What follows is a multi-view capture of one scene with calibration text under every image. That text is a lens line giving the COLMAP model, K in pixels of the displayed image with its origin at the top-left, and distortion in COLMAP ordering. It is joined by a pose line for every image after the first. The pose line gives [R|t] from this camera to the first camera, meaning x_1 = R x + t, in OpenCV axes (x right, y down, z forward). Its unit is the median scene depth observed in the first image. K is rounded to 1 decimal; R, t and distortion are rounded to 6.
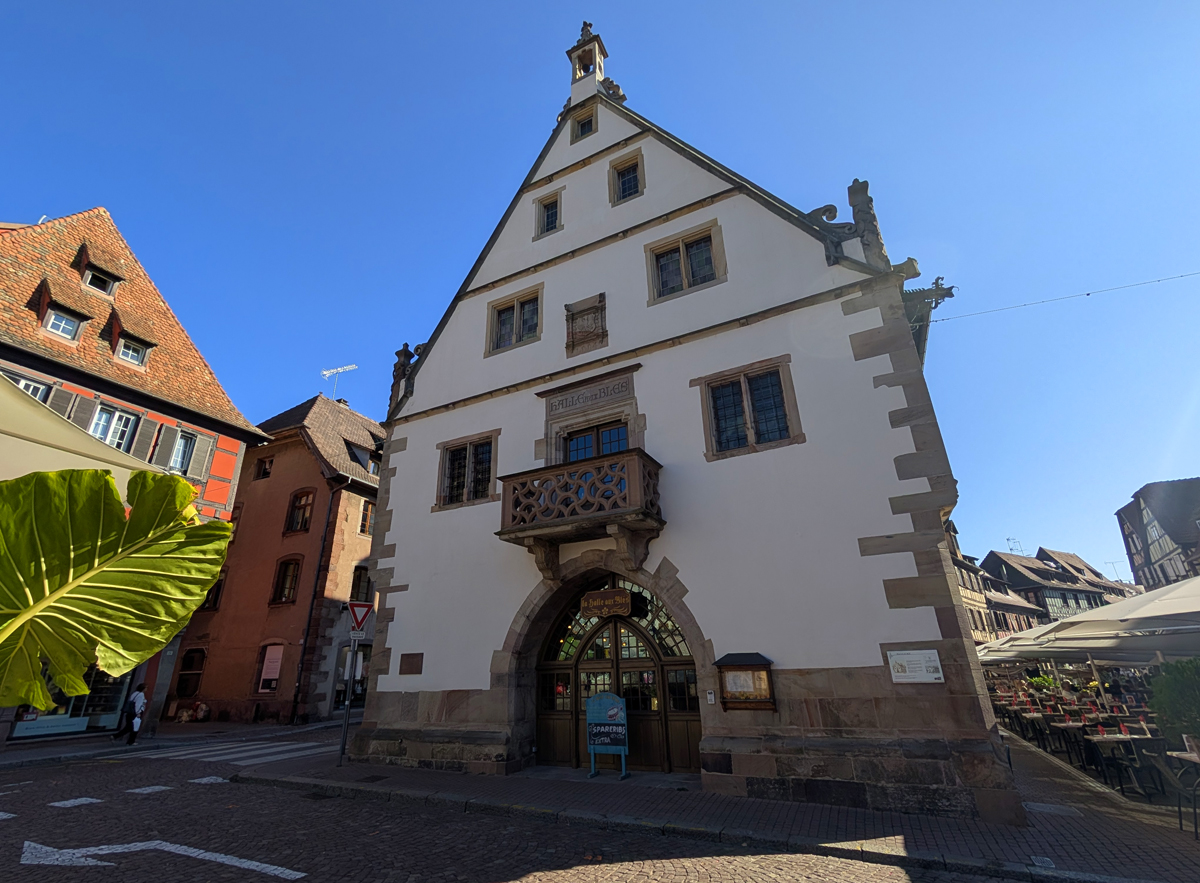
lens RADIAL K [[529.6, 0, 600.9], [0, 529.6, 445.4], [0, 0, 1]] dist [0.003209, 0.000109]
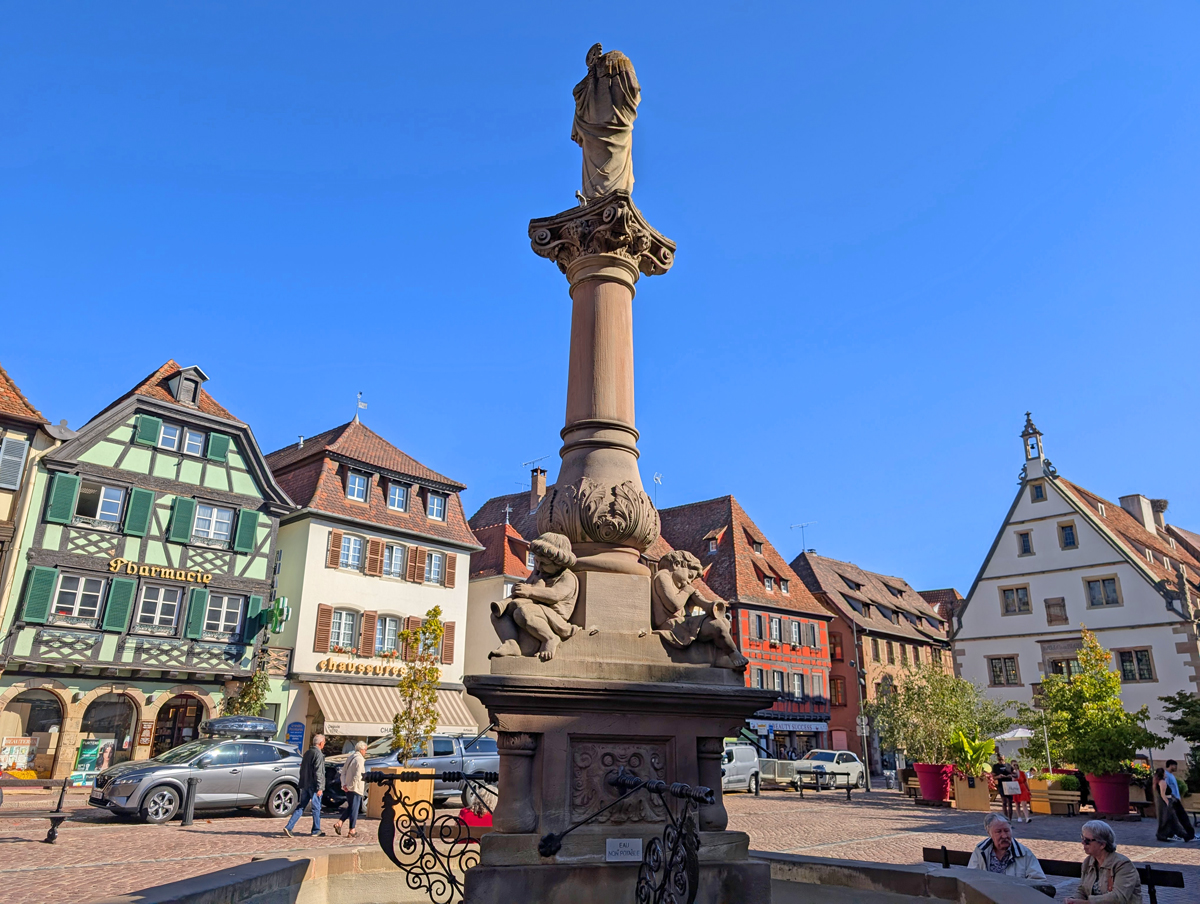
lens RADIAL K [[845.6, 0, 598.7], [0, 845.6, 448.6], [0, 0, 1]] dist [0.006133, -0.002824]
pose [[0.929547, -0.080740, -0.359754, -0.499987], [0.105102, 0.993271, 0.048646, -1.330993], [0.353406, -0.083030, 0.931778, -3.129104]]
